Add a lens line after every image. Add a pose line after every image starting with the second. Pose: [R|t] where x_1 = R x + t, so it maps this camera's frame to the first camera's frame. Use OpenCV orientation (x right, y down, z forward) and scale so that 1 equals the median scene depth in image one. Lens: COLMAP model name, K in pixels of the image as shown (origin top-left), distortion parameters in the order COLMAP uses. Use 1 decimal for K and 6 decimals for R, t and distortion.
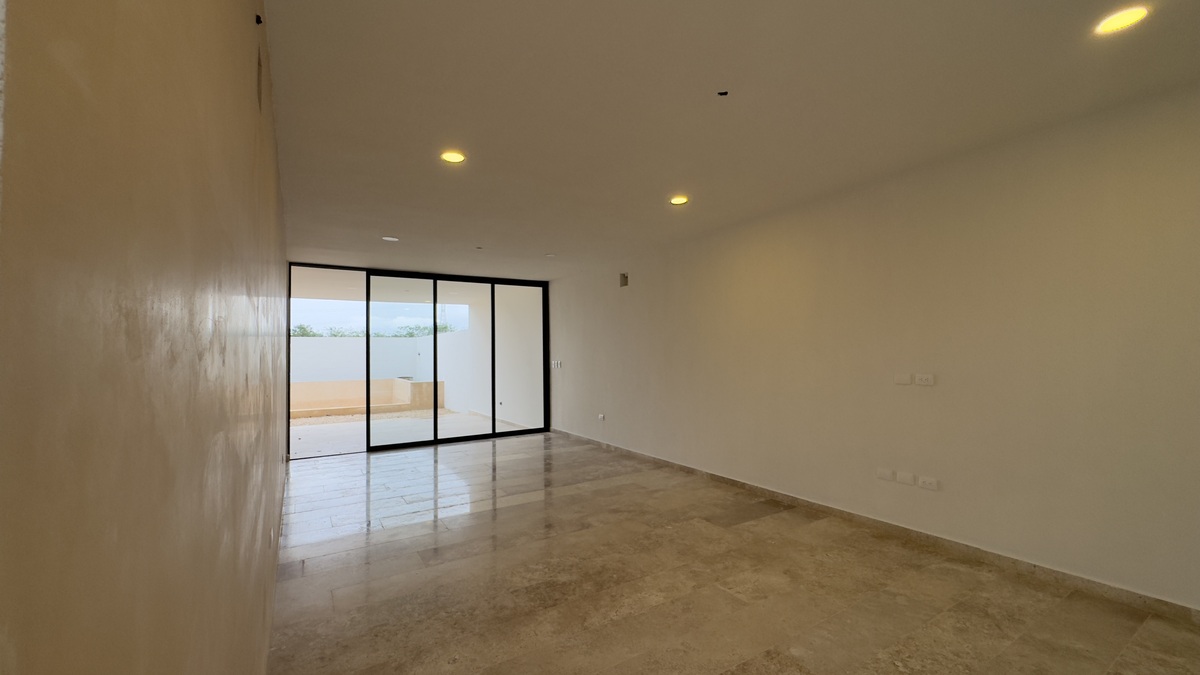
lens RADIAL K [[480.3, 0, 593.5], [0, 480.3, 346.2], [0, 0, 1]] dist [-0.006508, 0.000715]
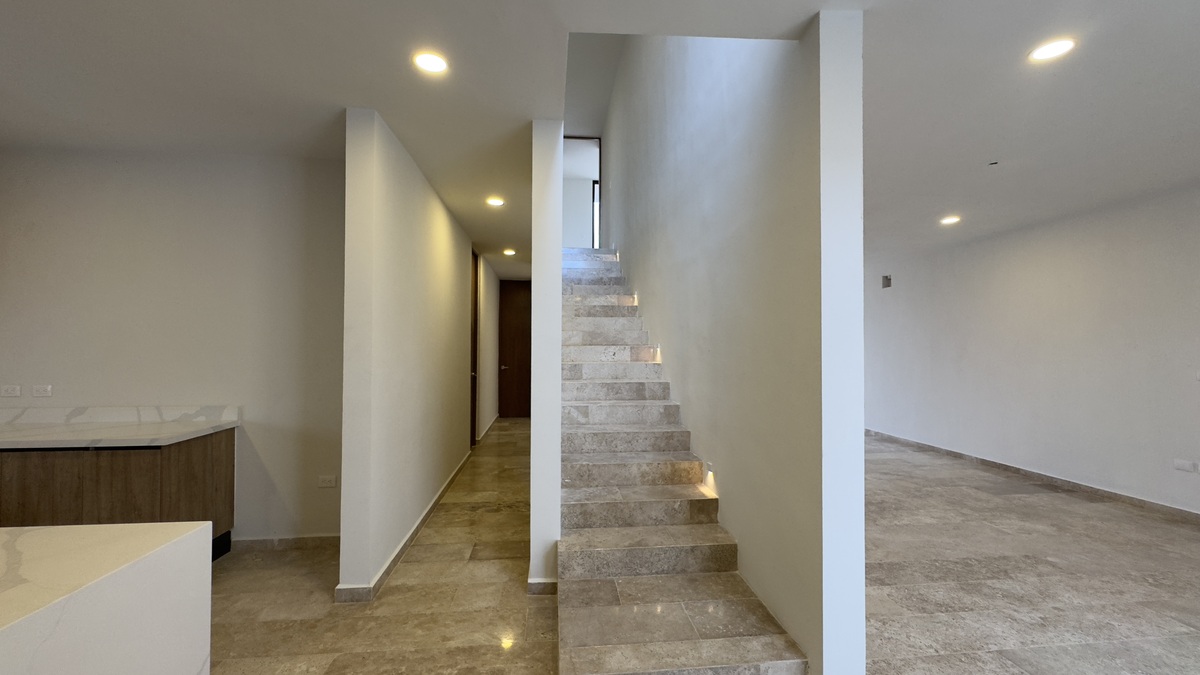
lens RADIAL K [[480.3, 0, 599.7], [0, 480.3, 339.3], [0, 0, 1]] dist [-0.006508, 0.000715]
pose [[0.904901, 0.009557, -0.425515, -0.116952], [-0.010341, 0.999946, 0.000468, 0.002727], [0.425497, 0.003977, 0.904951, -0.518870]]
